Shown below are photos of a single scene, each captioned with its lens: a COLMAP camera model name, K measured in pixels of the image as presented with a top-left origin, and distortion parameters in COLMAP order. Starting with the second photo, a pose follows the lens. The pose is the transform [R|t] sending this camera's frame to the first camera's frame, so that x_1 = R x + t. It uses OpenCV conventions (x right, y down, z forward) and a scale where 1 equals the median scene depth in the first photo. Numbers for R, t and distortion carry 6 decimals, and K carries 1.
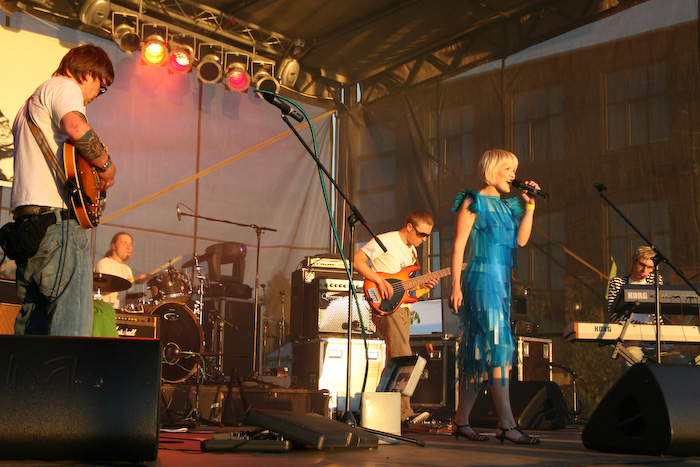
lens RADIAL K [[1072.9, 0, 350.0], [0, 1072.9, 233.5], [0, 0, 1]] dist [0.016324, -0.054463]
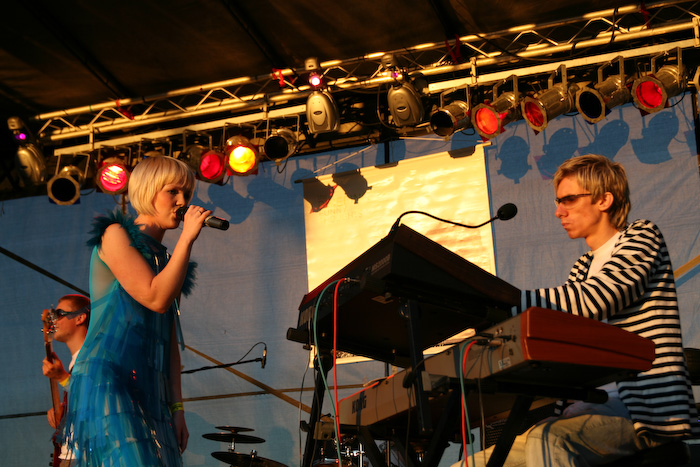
lens RADIAL K [[1283.7, 0, 350.0], [0, 1283.7, 233.5], [0, 0, 1]] dist [0.025661, 0.035466]
pose [[0.300589, -0.318347, -0.899056, 0.512549], [0.146377, 0.946880, -0.286341, 0.126627], [0.942454, -0.045530, 0.331220, 0.622341]]
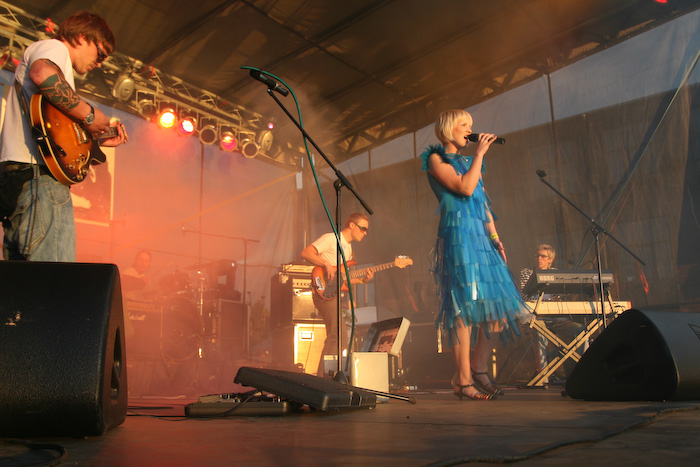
lens RADIAL K [[644.5, 0, 350.0], [0, 644.5, 233.5], [0, 0, 1]] dist [-0.066454, 0.006162]
pose [[0.996755, -0.017431, 0.078582, -0.016818], [0.022821, 0.997409, -0.068228, 0.035744], [-0.077189, 0.069800, 0.994570, 0.179421]]
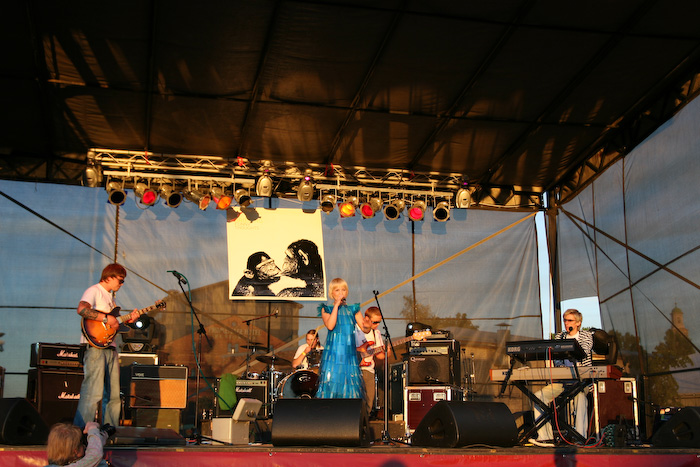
lens RADIAL K [[934.7, 0, 350.0], [0, 934.7, 233.5], [0, 0, 1]] dist [0.077198, 0.006290]
pose [[0.811268, -0.140007, -0.567664, 0.590216], [0.103540, 0.989963, -0.096189, 0.000949], [0.575433, 0.019259, 0.817622, -0.126794]]
